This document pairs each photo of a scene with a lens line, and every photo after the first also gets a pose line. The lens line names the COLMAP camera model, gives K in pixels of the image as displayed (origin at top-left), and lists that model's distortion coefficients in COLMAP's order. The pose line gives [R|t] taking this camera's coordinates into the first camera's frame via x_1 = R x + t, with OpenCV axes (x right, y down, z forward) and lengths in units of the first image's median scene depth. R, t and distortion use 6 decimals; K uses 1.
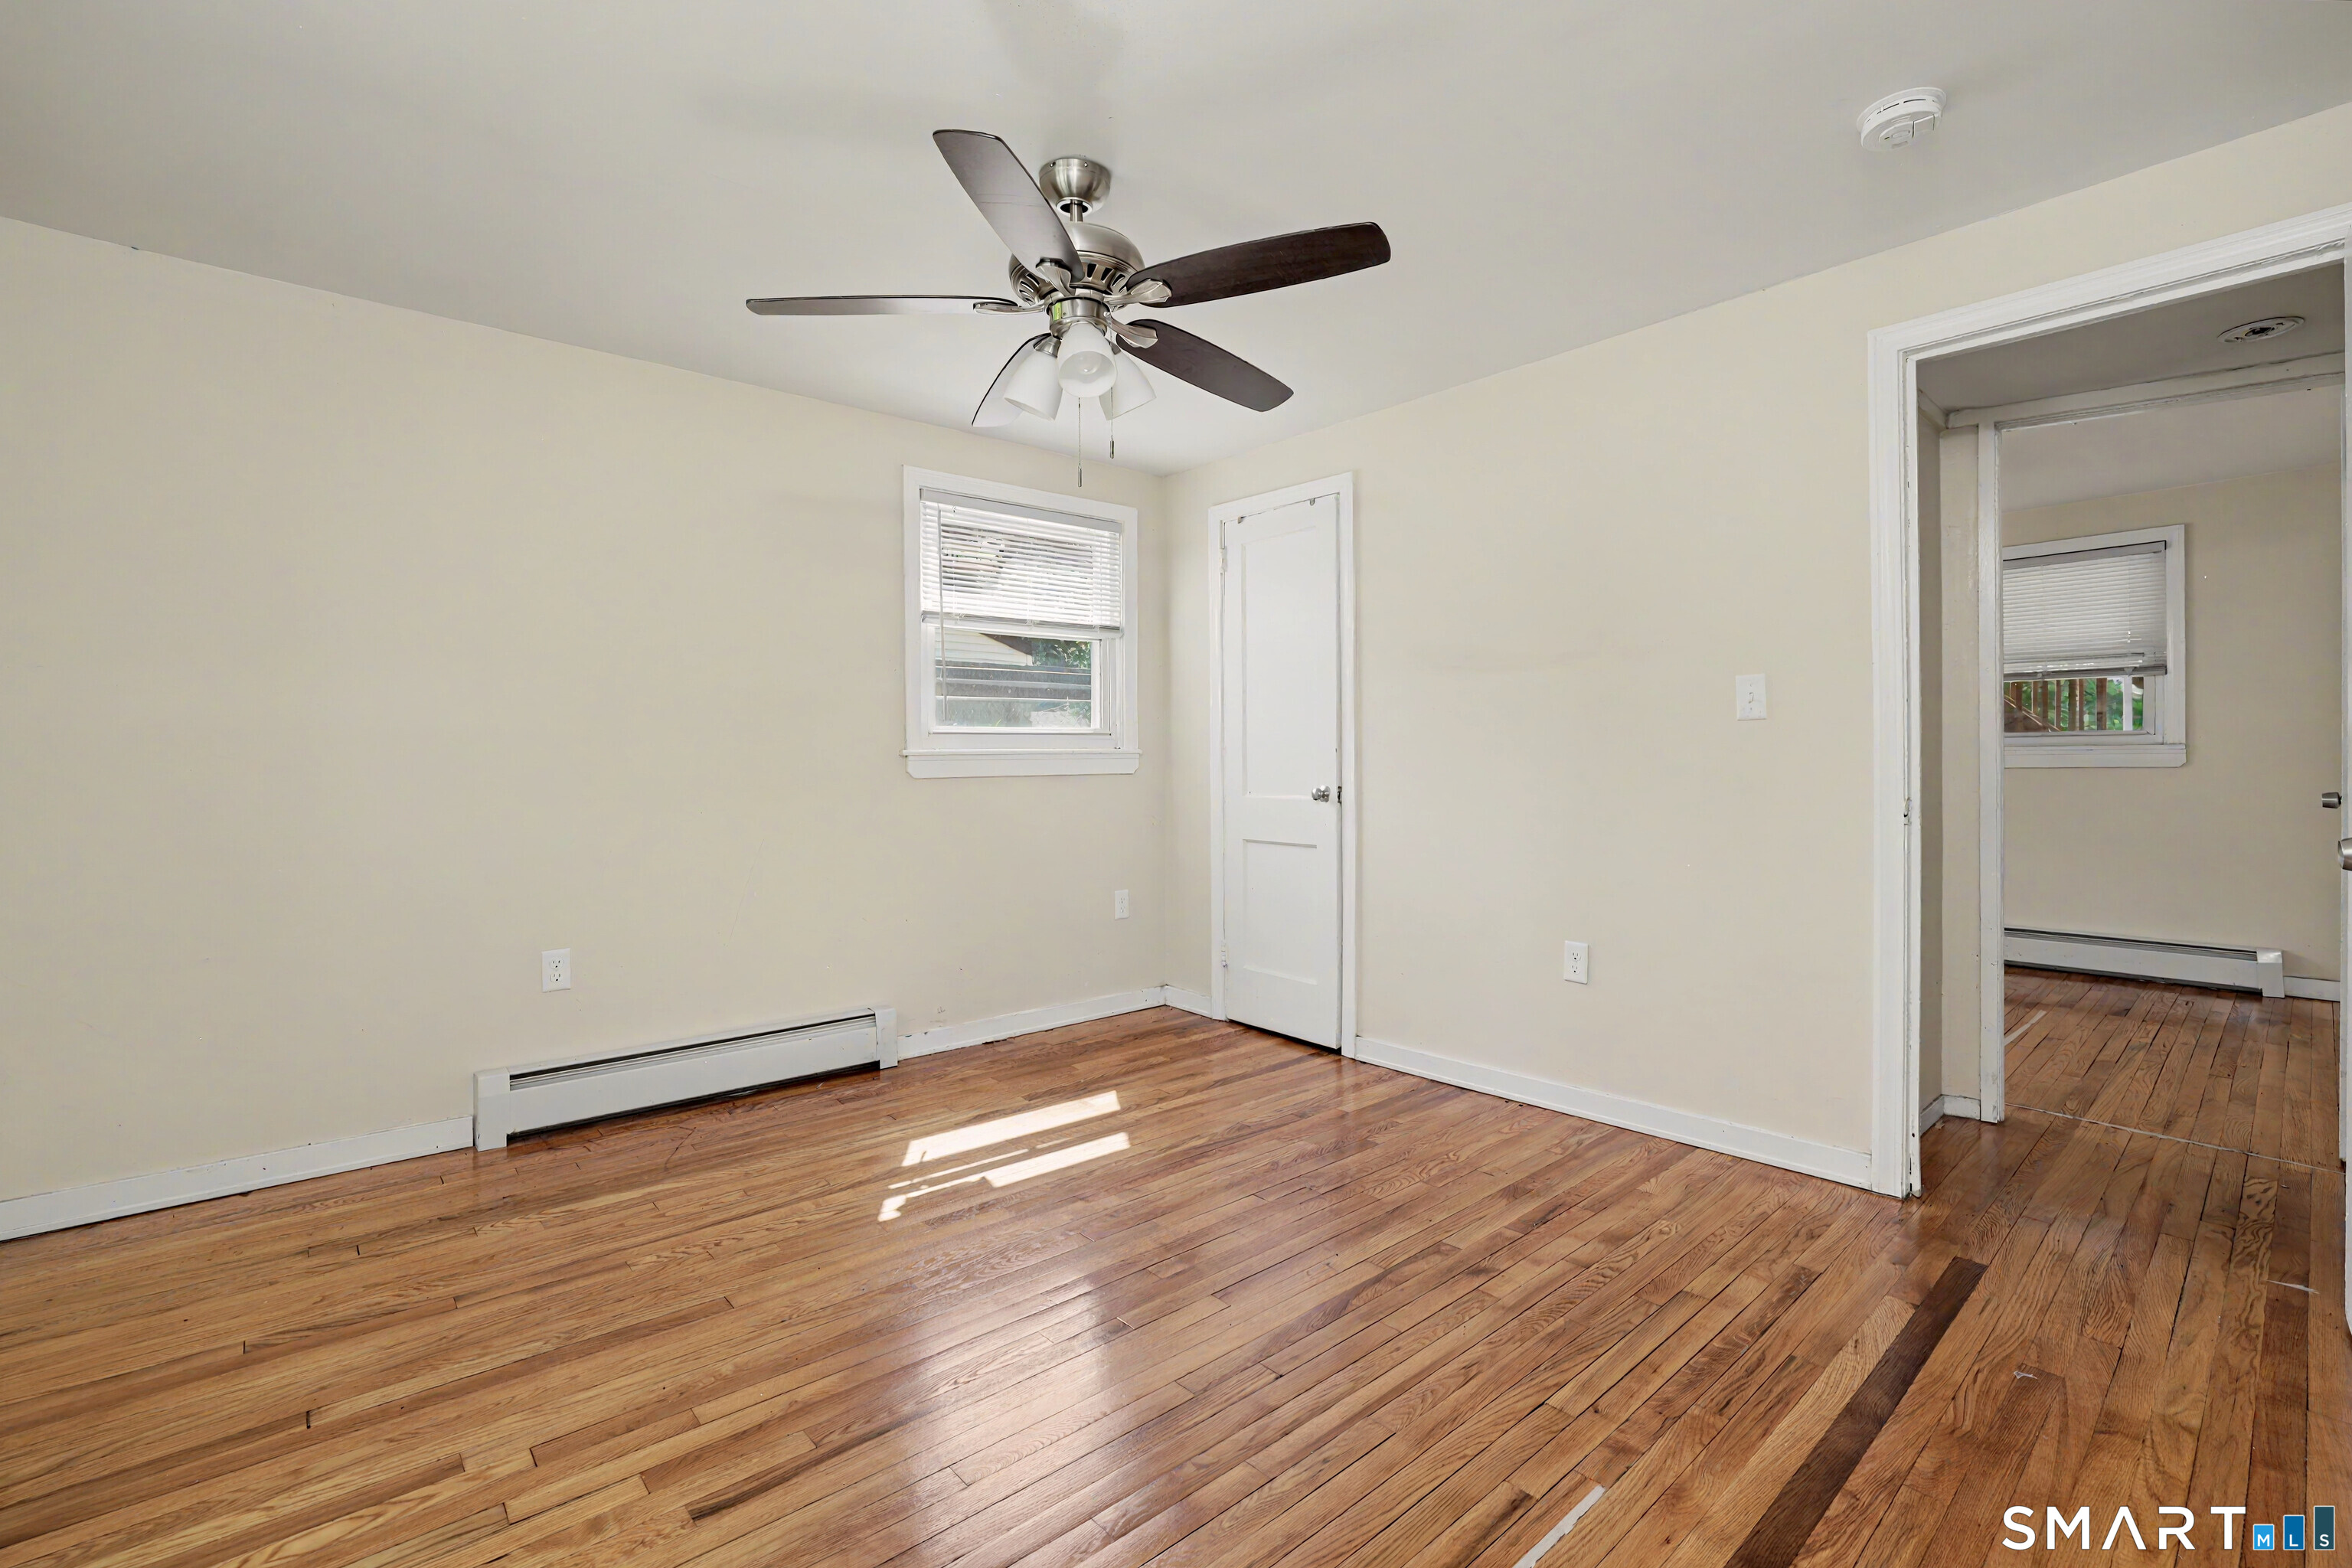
lens RADIAL K [[1035.4, 0, 1174.6], [0, 1035.4, 769.0], [0, 0, 1]] dist [-0.037027, 0.017359]
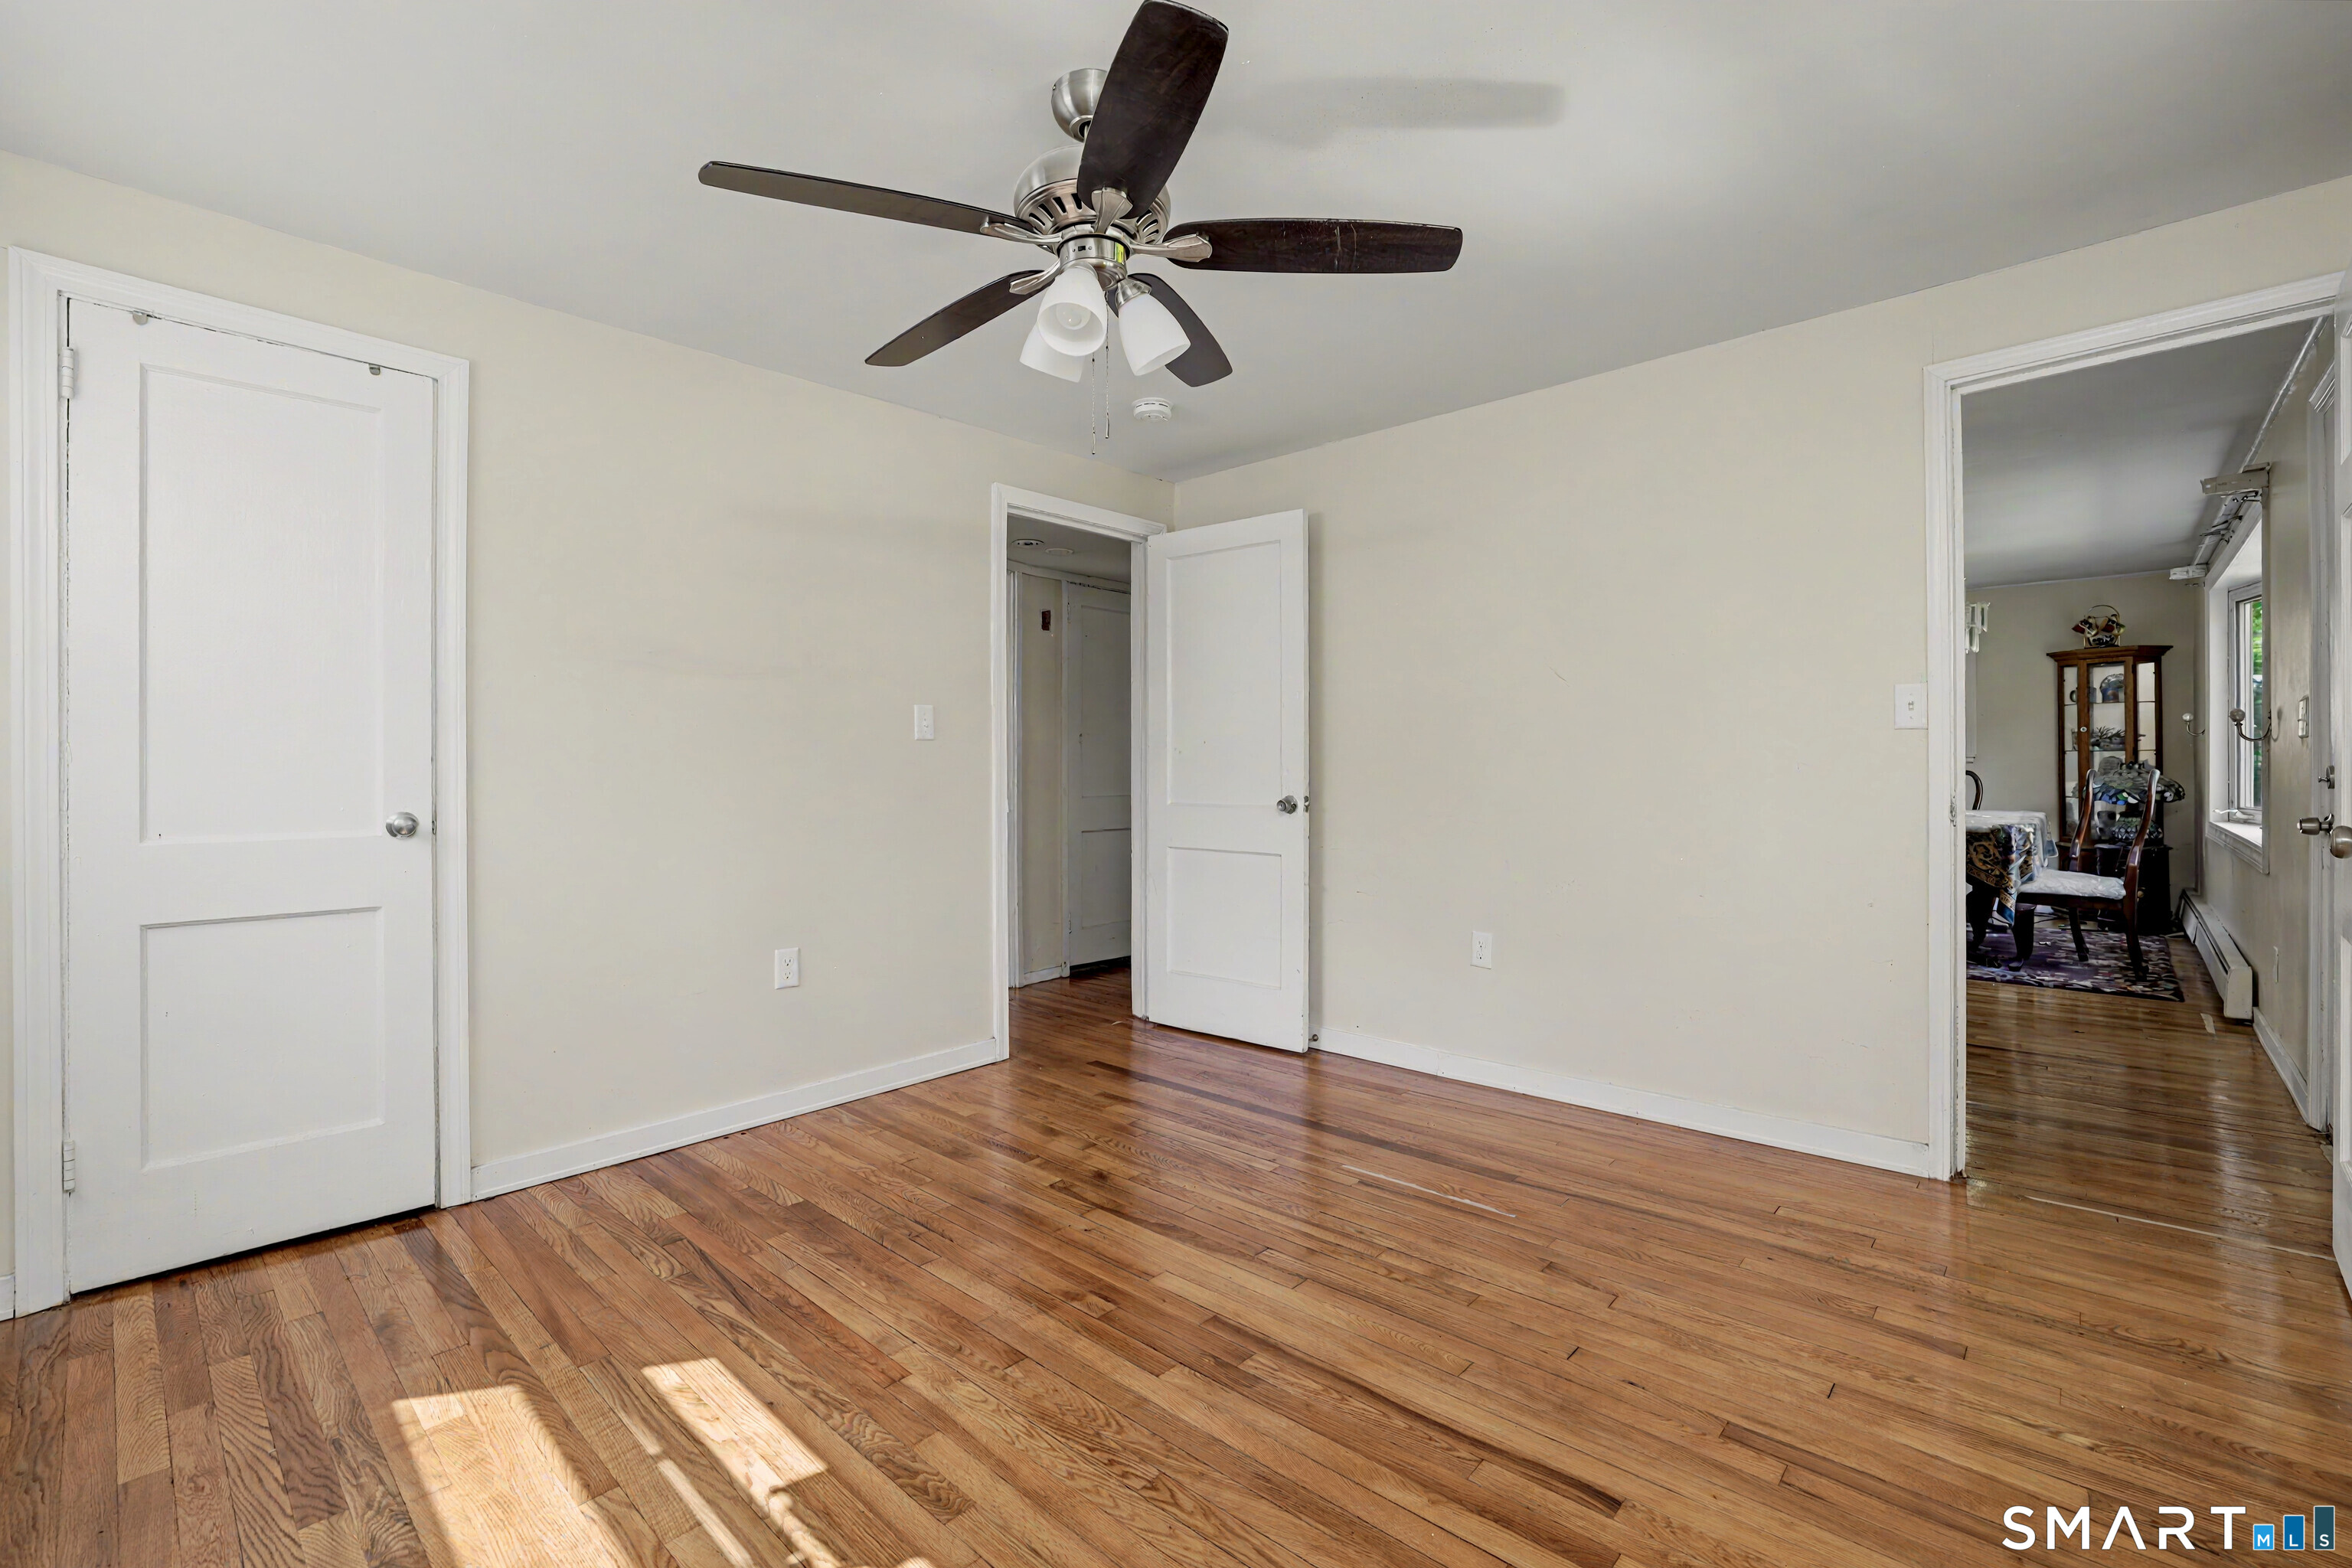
lens RADIAL K [[1035.4, 0, 1174.6], [0, 1035.4, 769.0], [0, 0, 1]] dist [-0.037027, 0.017359]
pose [[-0.102996, 0.002527, 0.994679, -0.729368], [0.013524, 0.999908, -0.001140, -0.005681], [-0.994590, 0.013334, -0.103021, 0.774926]]
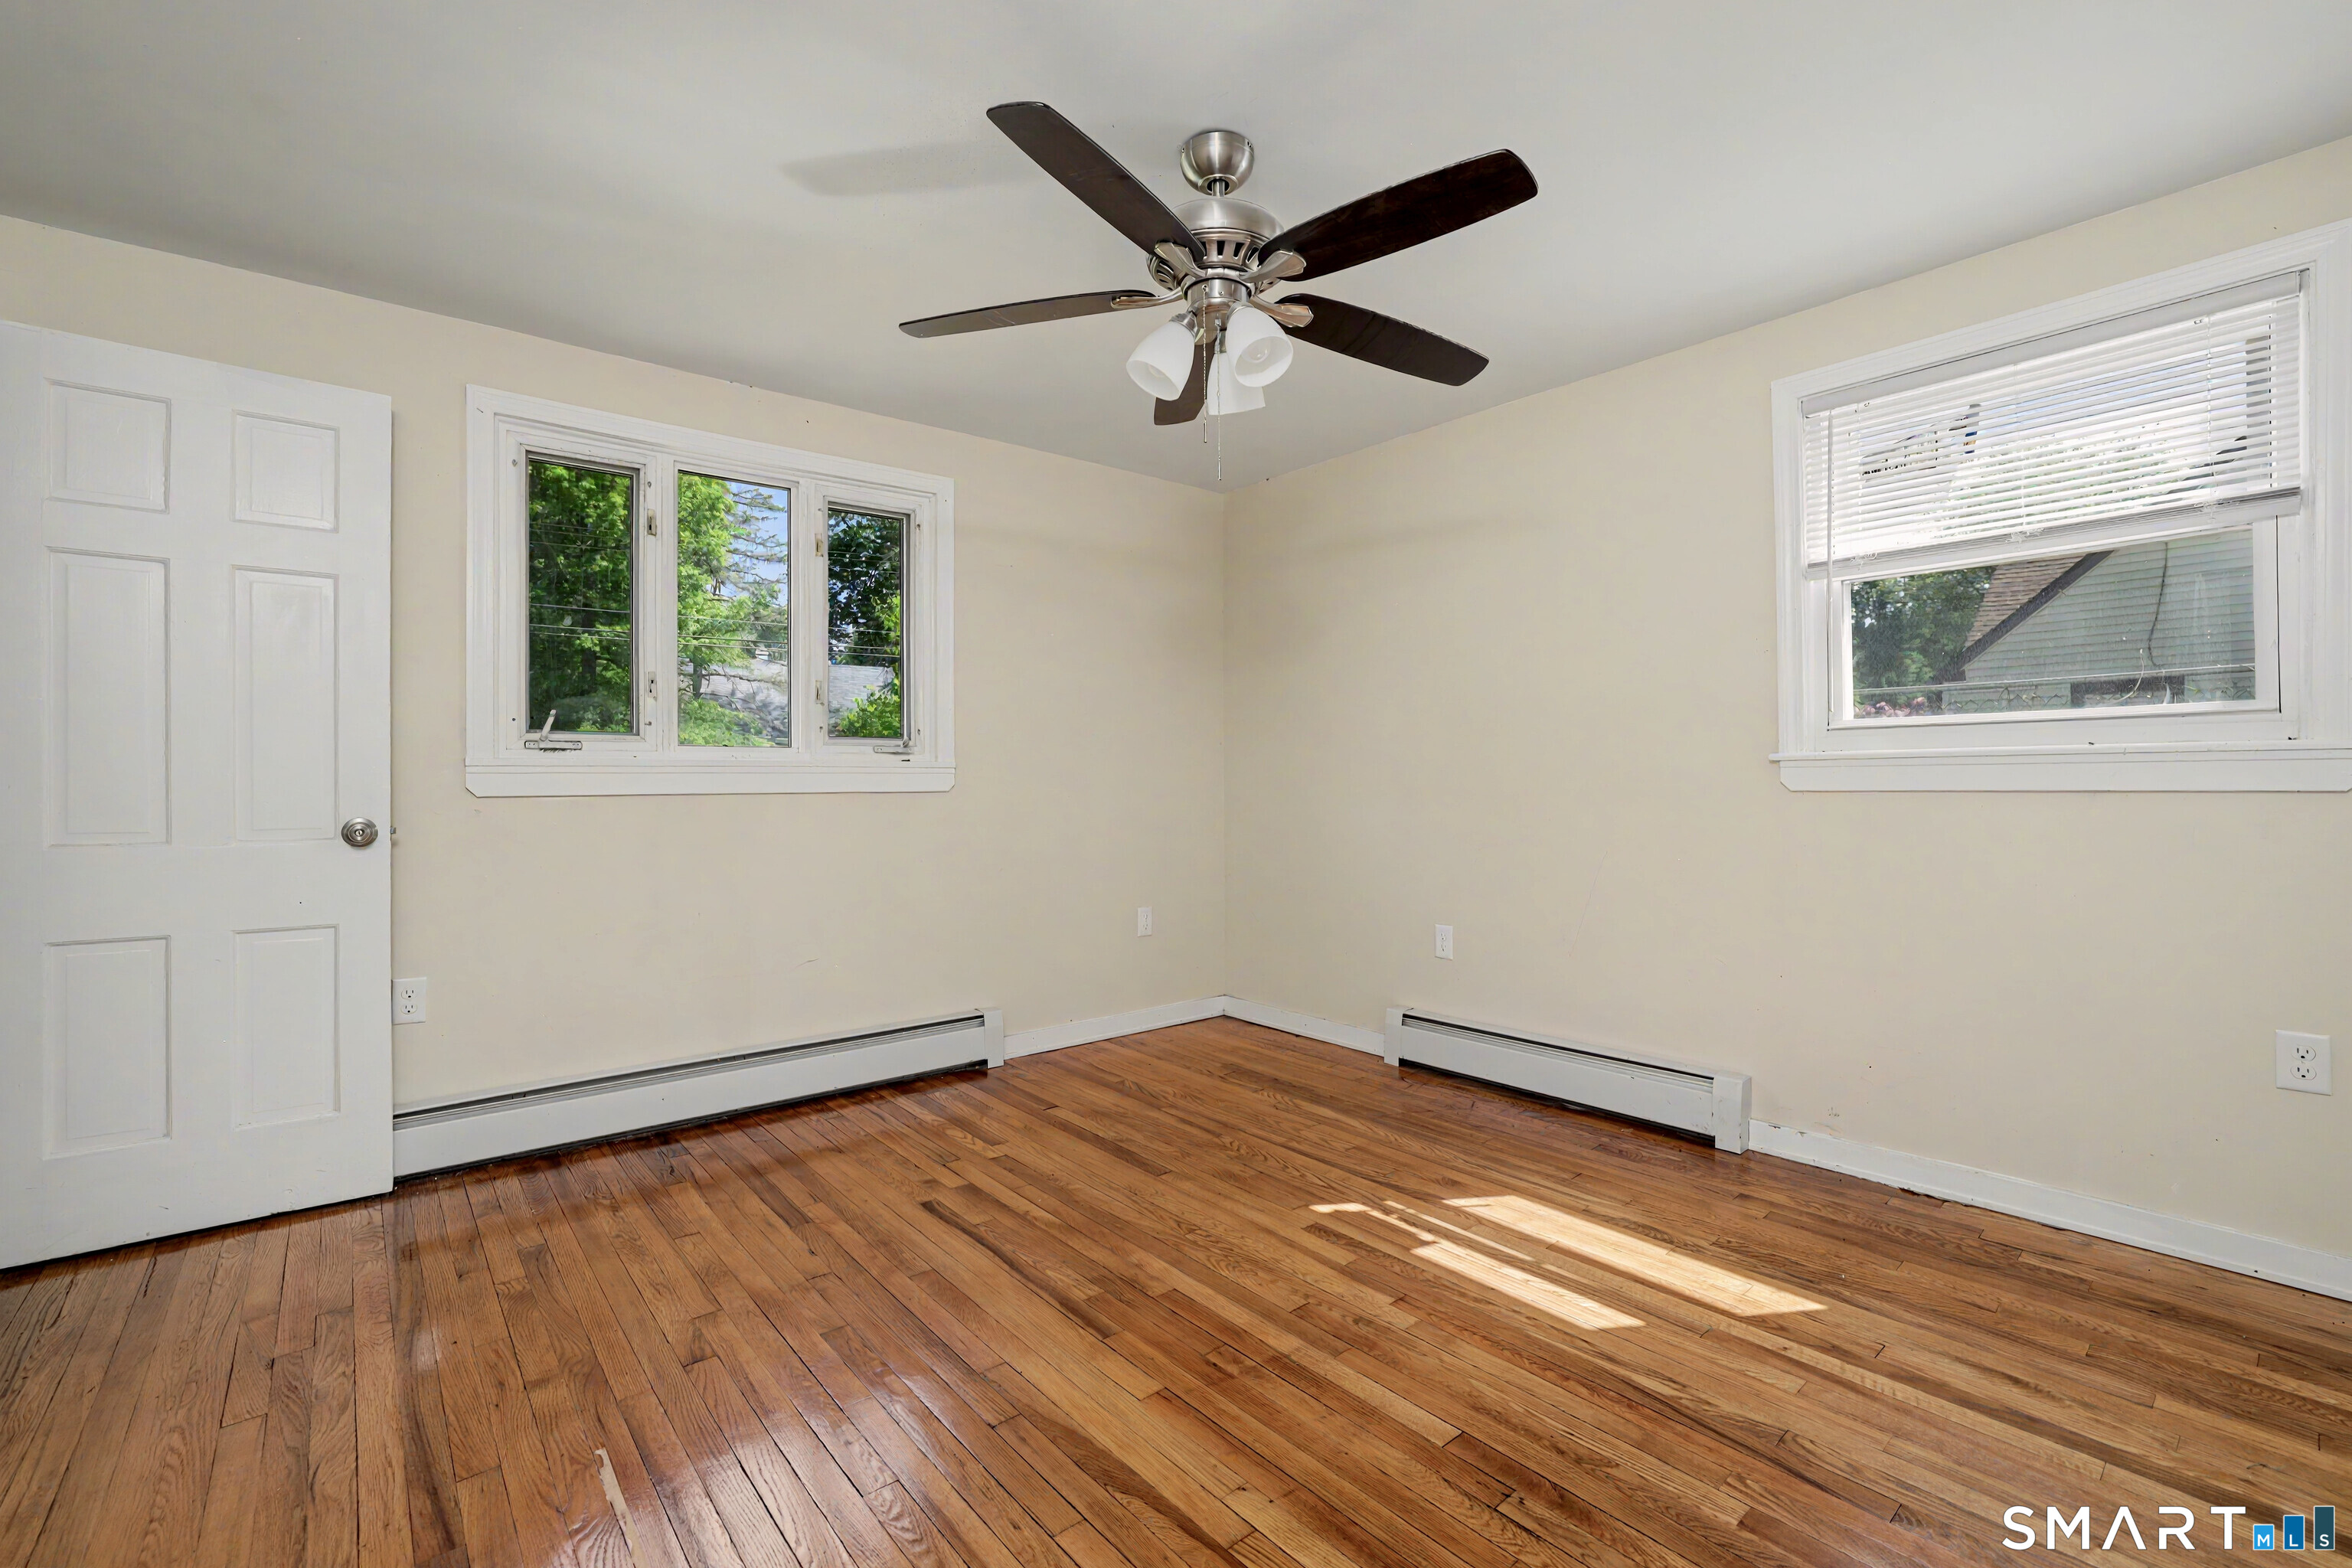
lens RADIAL K [[1024.3, 0, 1179.2], [0, 1024.3, 774.0], [0, 0, 1]] dist [-0.050830, 0.019982]
pose [[-0.017995, 0.004992, -0.999826, 0.641875], [0.000507, 0.999987, 0.004983, -0.009044], [0.999838, -0.000418, -0.017997, 0.741373]]
